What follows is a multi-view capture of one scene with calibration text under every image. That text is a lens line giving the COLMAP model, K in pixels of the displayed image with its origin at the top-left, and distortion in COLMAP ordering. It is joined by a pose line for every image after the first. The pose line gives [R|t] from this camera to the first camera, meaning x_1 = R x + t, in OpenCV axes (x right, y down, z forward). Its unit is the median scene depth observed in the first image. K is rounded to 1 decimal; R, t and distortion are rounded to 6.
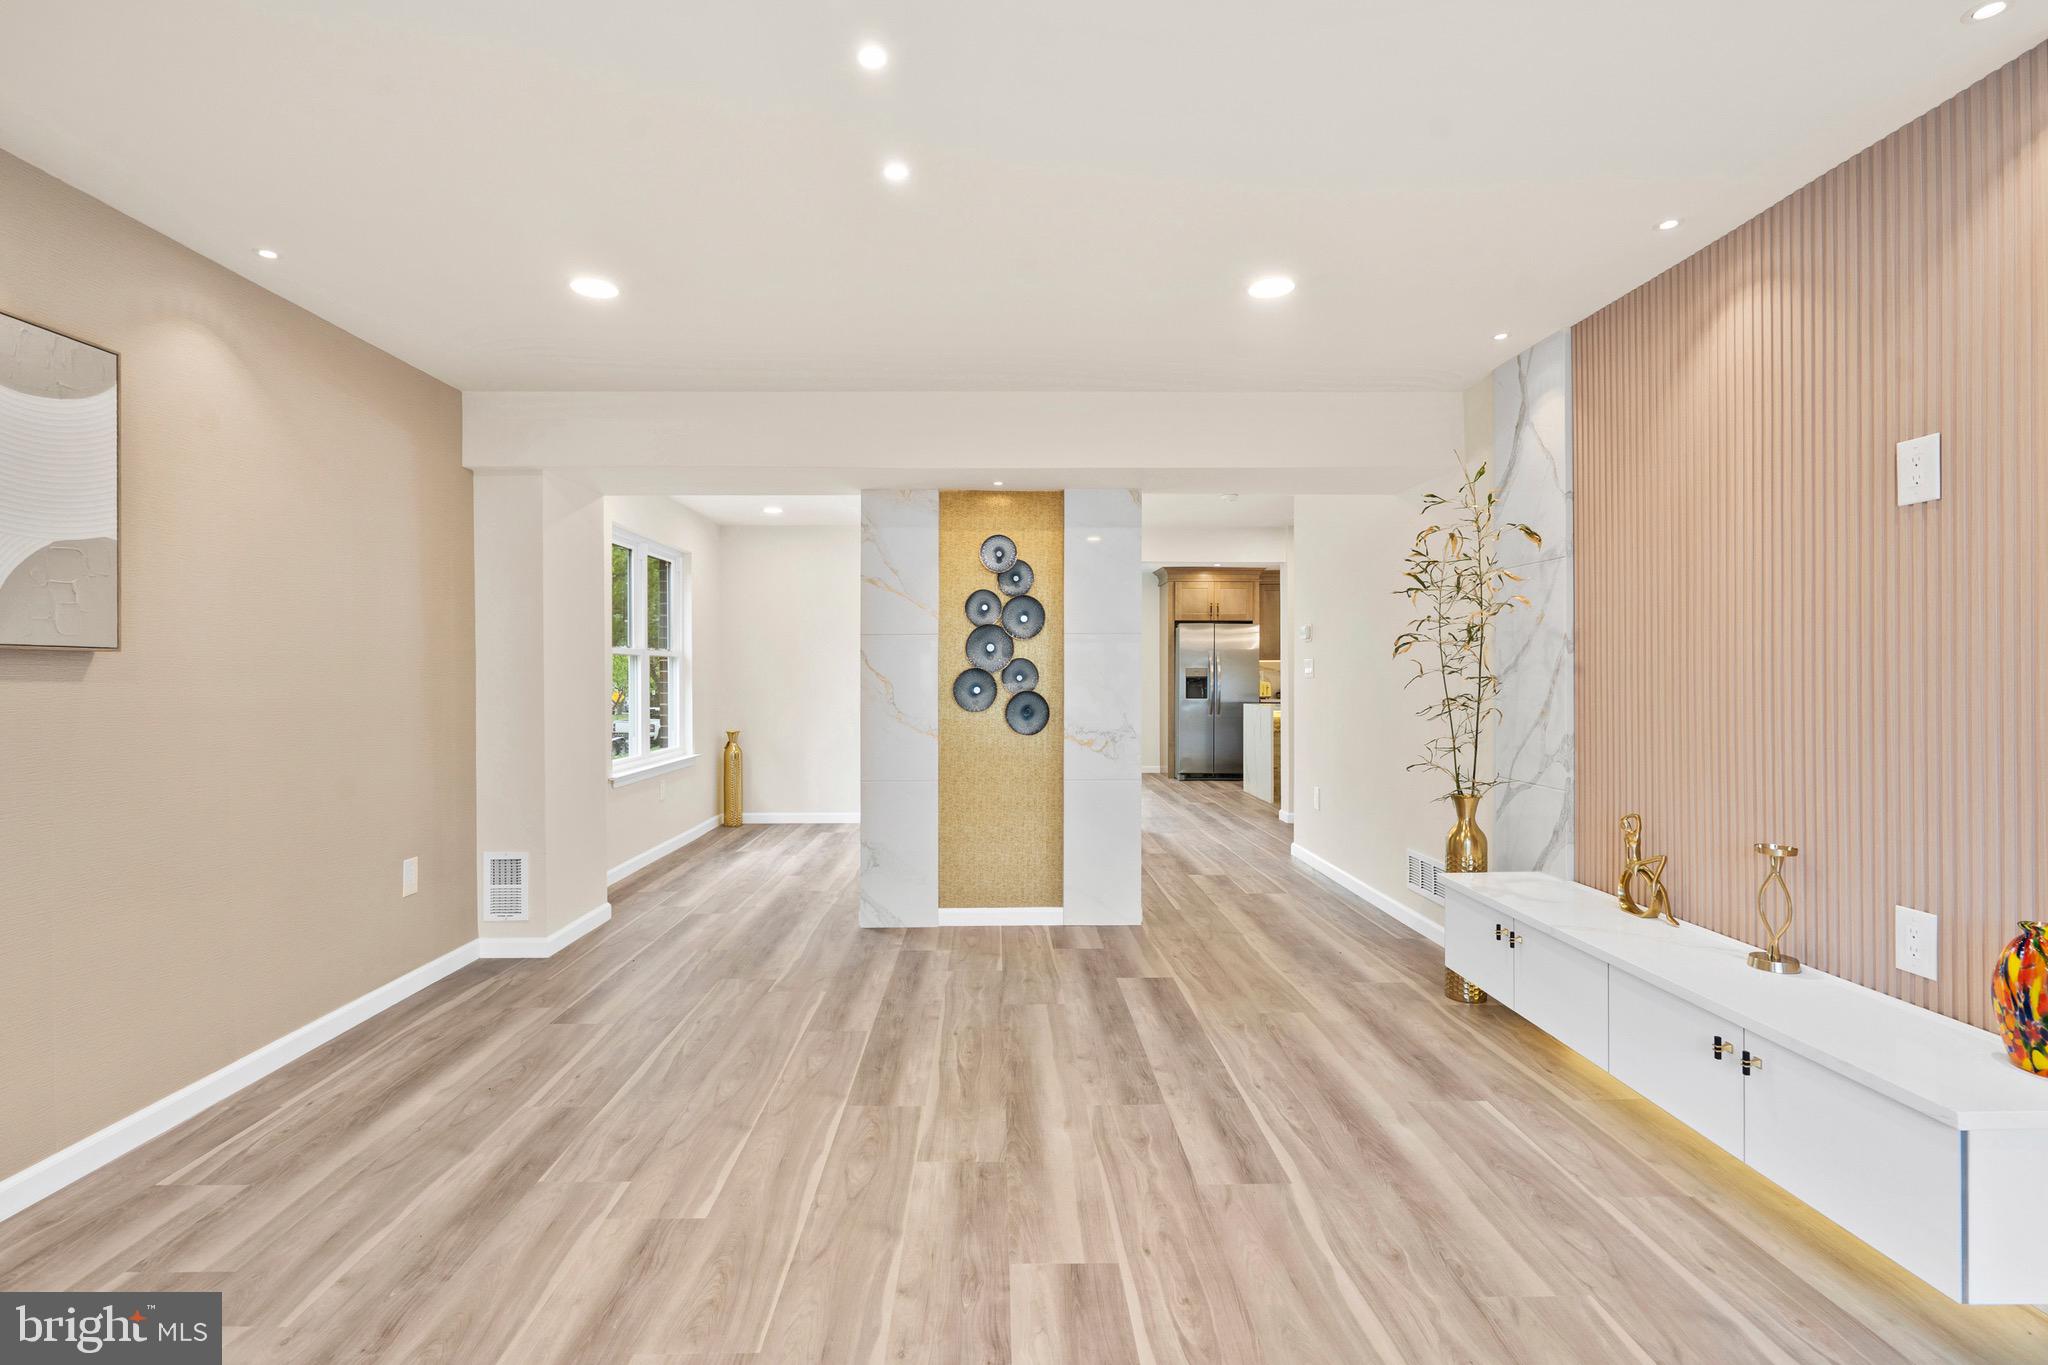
lens RADIAL K [[950.4, 0, 982.5], [0, 950.4, 674.6], [0, 0, 1]] dist [-0.000664, -0.000183]
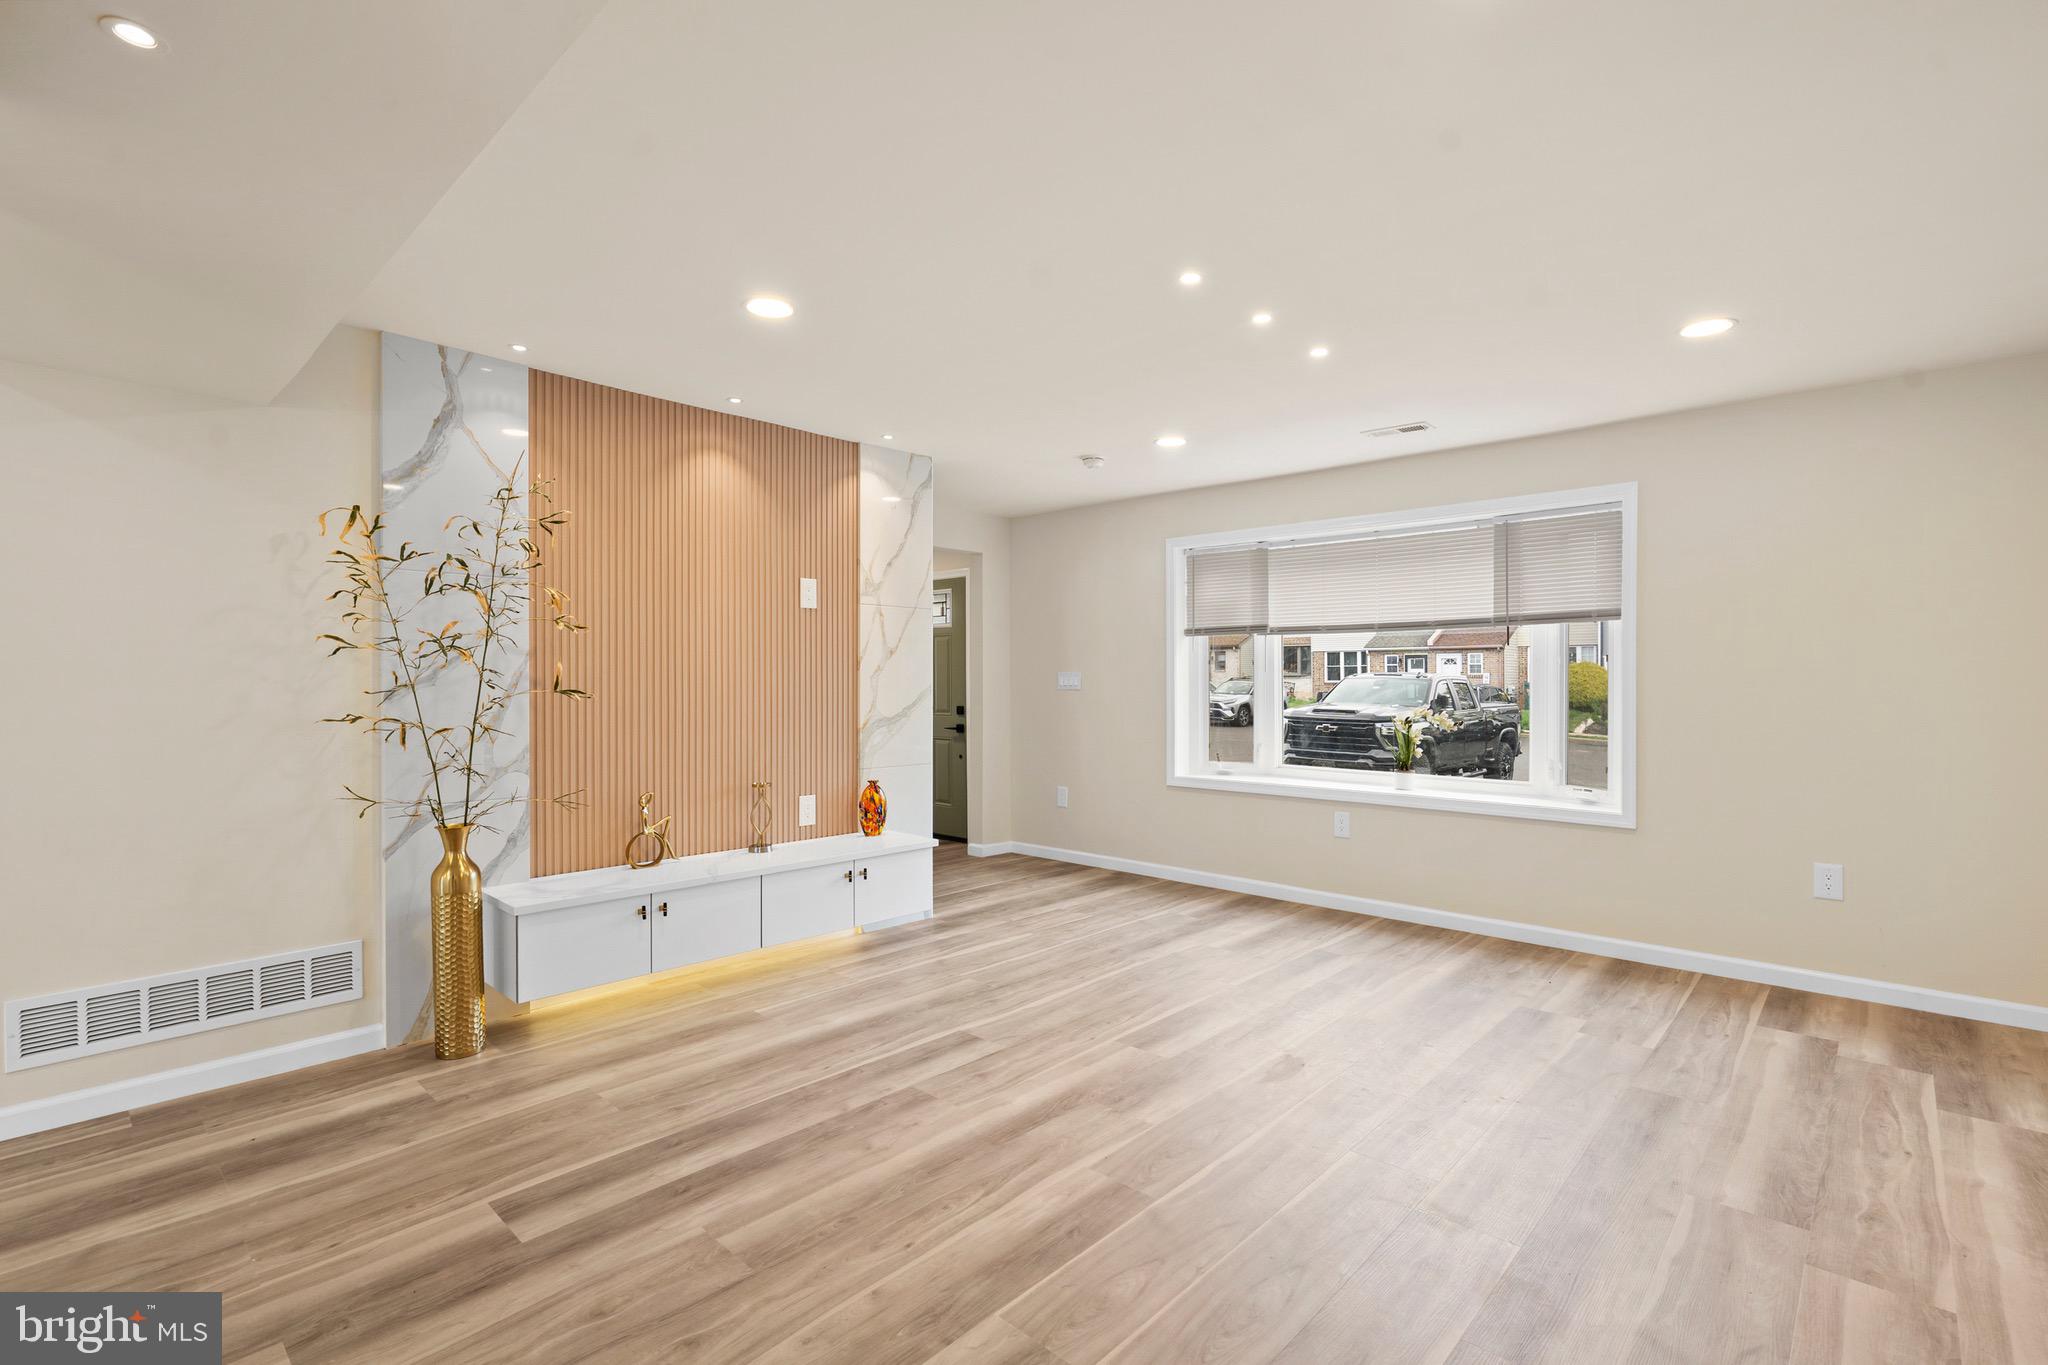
lens RADIAL K [[925.1, 0, 1021.5], [0, 925.1, 678.8], [0, 0, 1]] dist [-0.002161, 0.000039]
pose [[-0.736312, 0.005823, 0.676617, -0.559821], [0.002809, 0.999981, -0.005550, -0.004066], [-0.676636, -0.002186, -0.736314, 1.541569]]
